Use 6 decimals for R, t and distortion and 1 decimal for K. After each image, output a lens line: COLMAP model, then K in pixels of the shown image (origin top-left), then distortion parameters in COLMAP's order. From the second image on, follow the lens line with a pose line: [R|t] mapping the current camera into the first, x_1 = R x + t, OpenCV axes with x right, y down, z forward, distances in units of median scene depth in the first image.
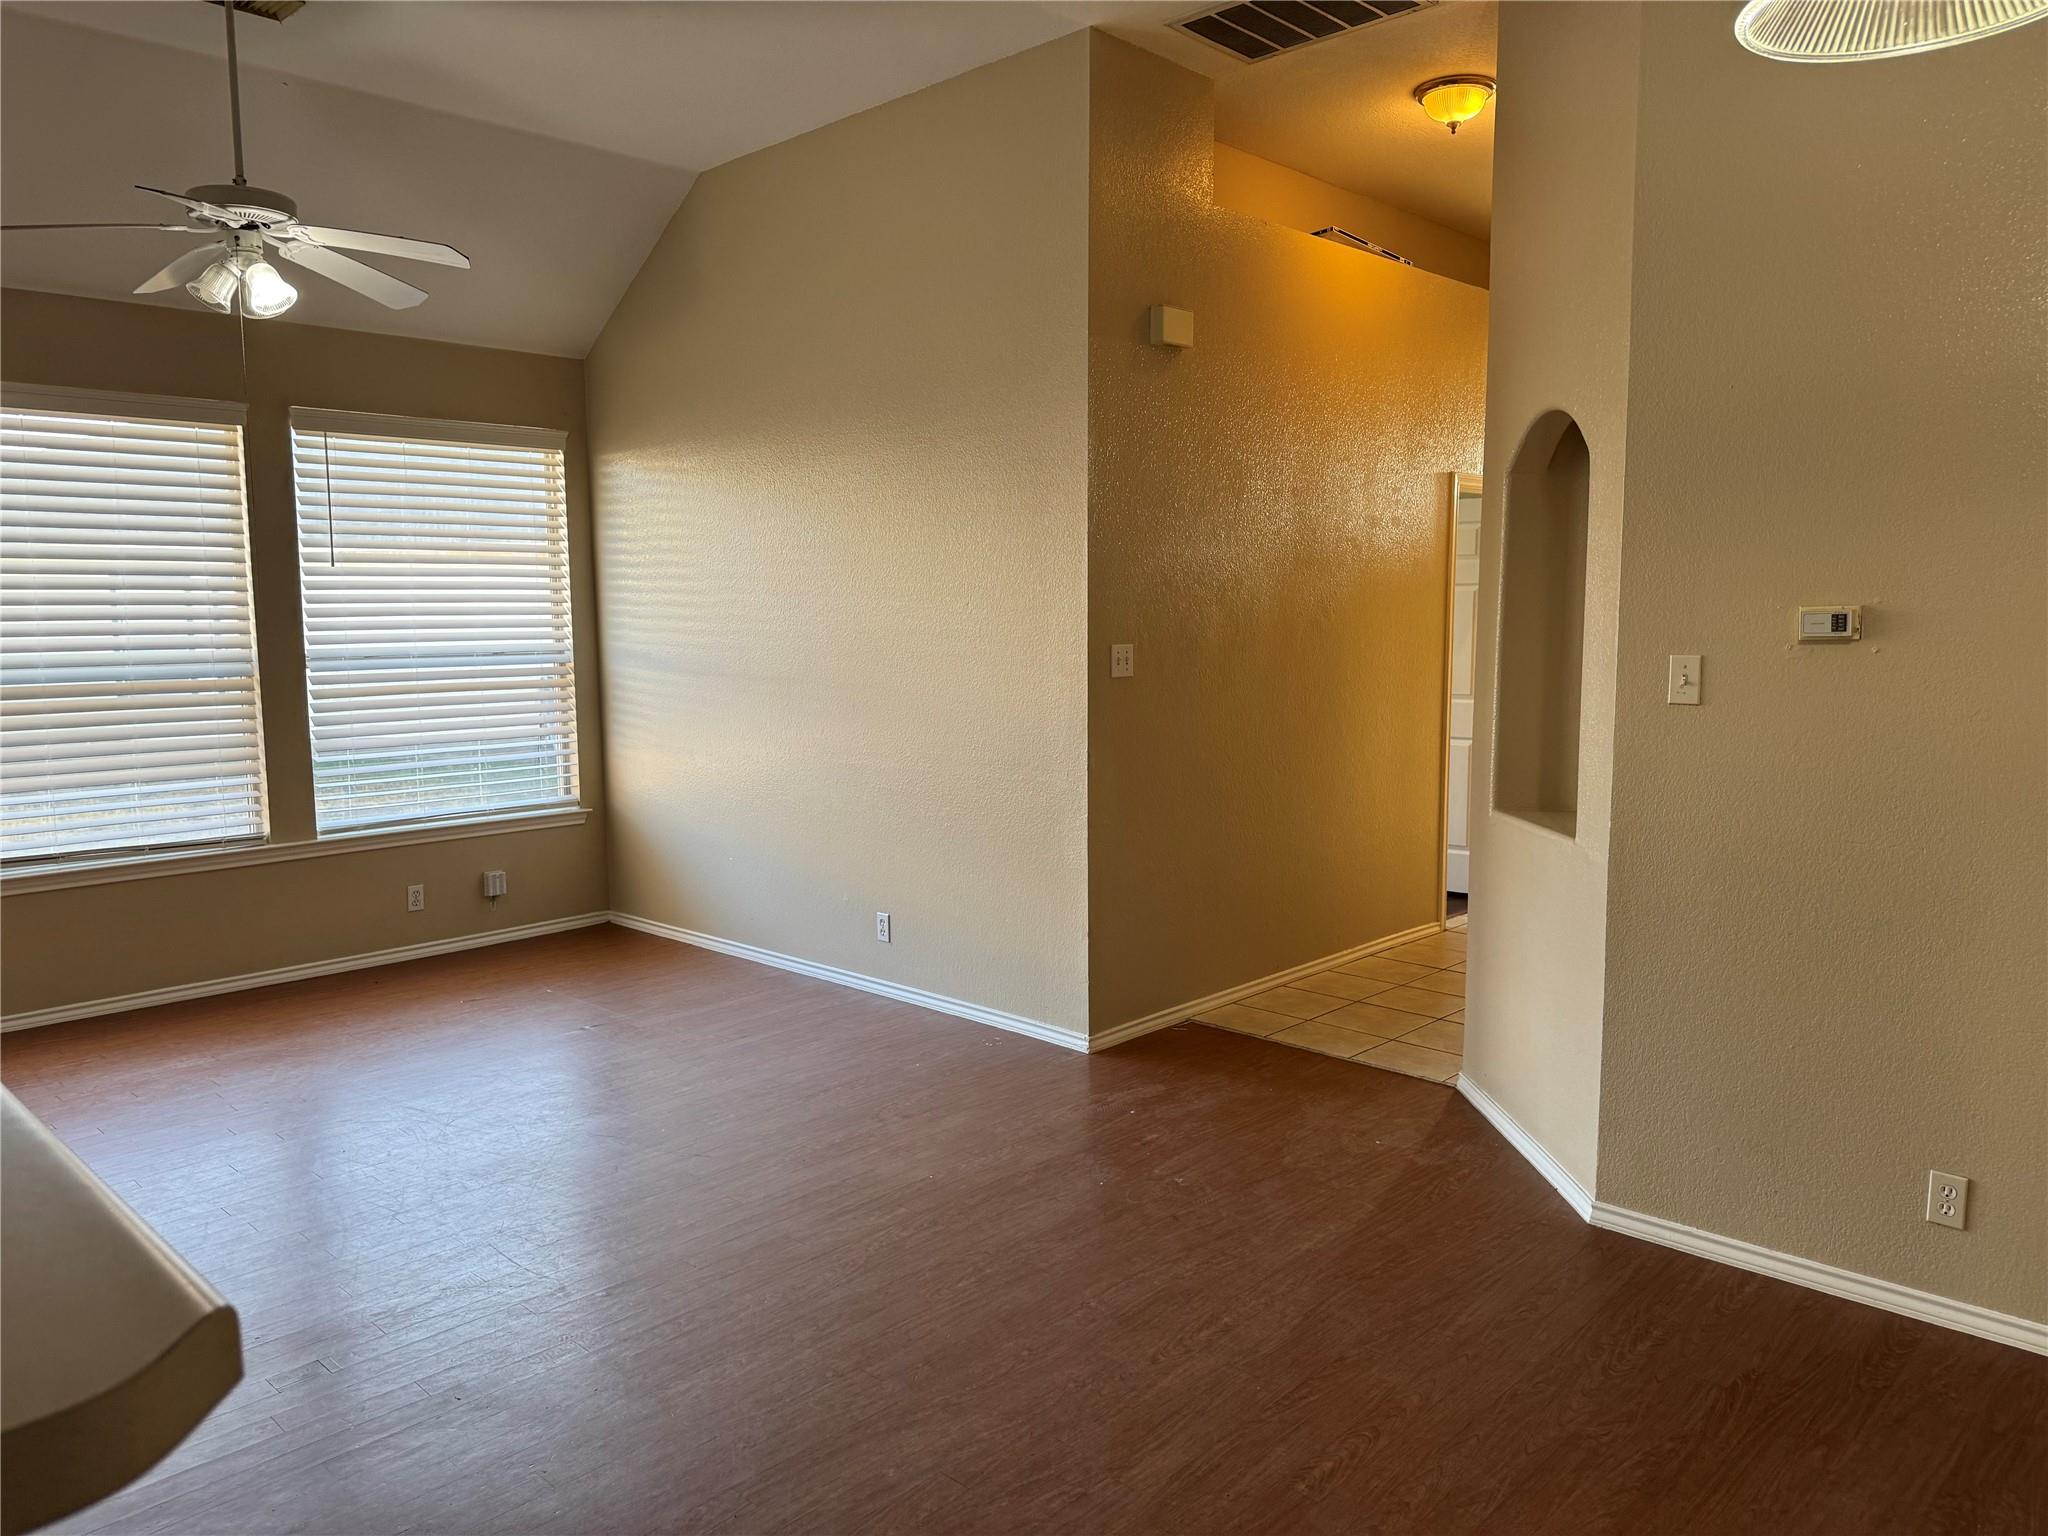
lens RADIAL K [[1442.4, 0, 1039.3], [0, 1442.4, 765.1], [0, 0, 1]] dist [0.017136, -0.011340]
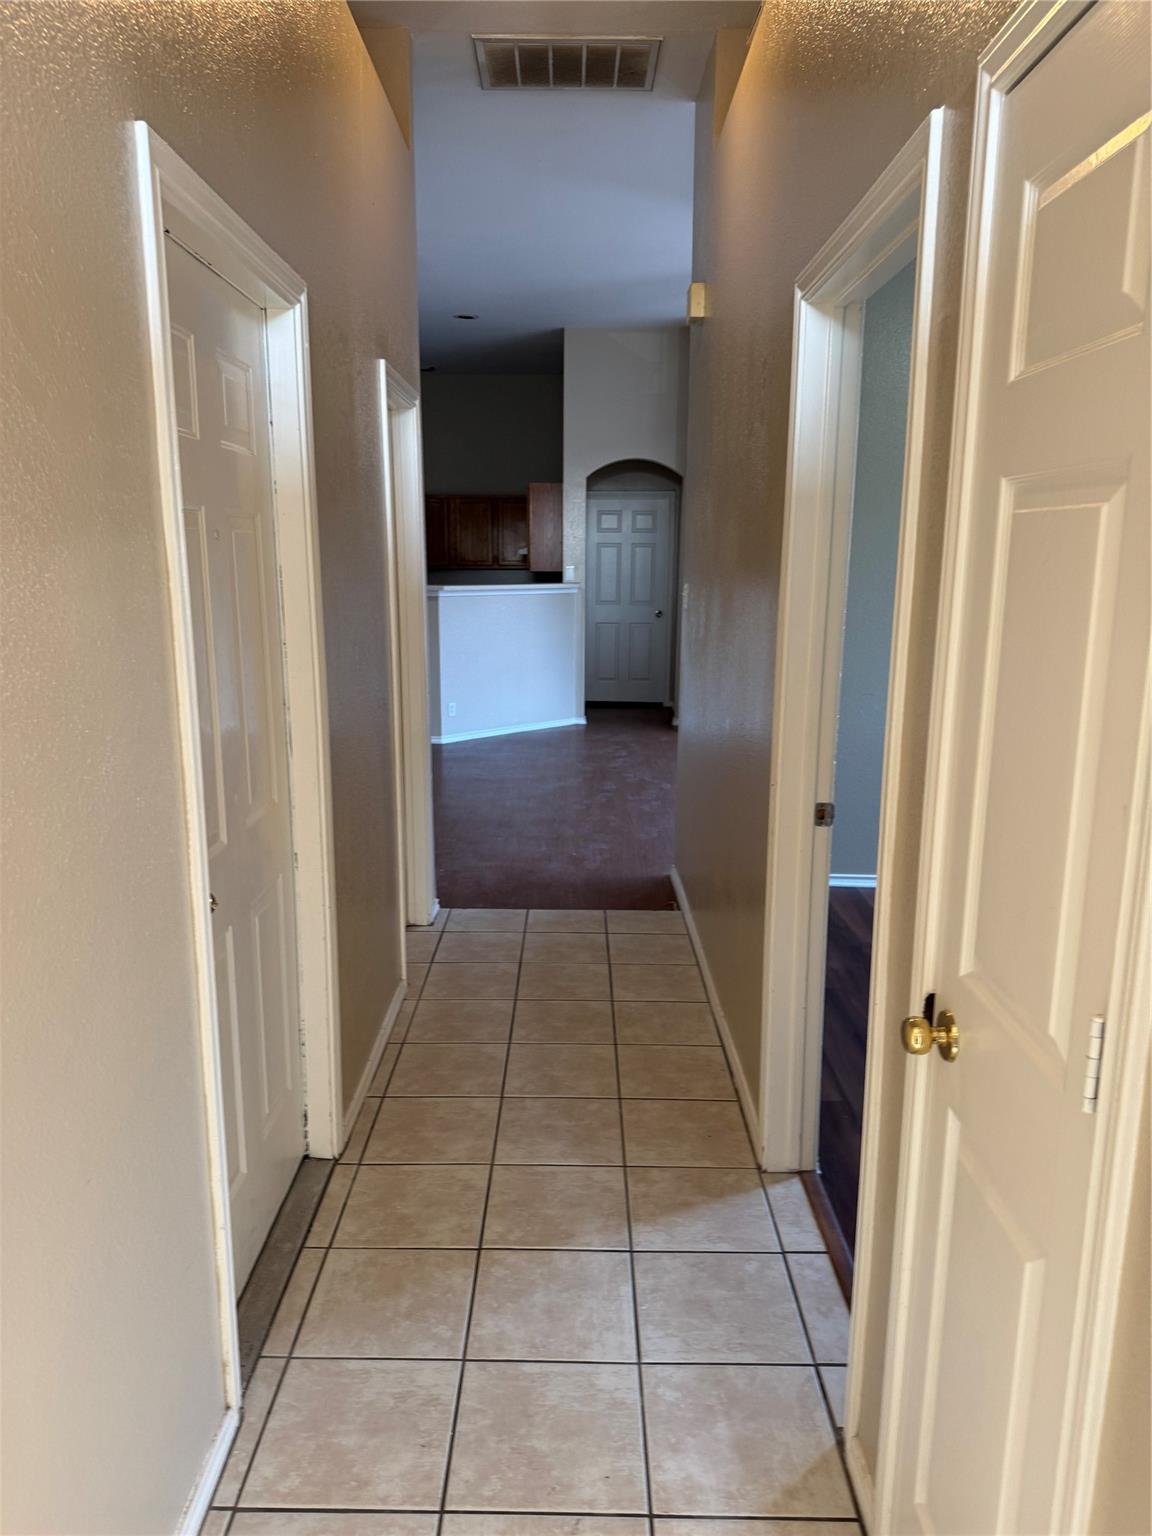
lens RADIAL K [[1081.8, 0, 571.6], [0, 1081.8, 776.4], [0, 0, 1]] dist [0.017136, -0.011340]
pose [[-0.735765, 0.142501, -0.662075, 0.799672], [-0.070417, 0.956216, 0.284065, -0.189083], [0.673566, 0.255627, -0.693516, 1.644241]]
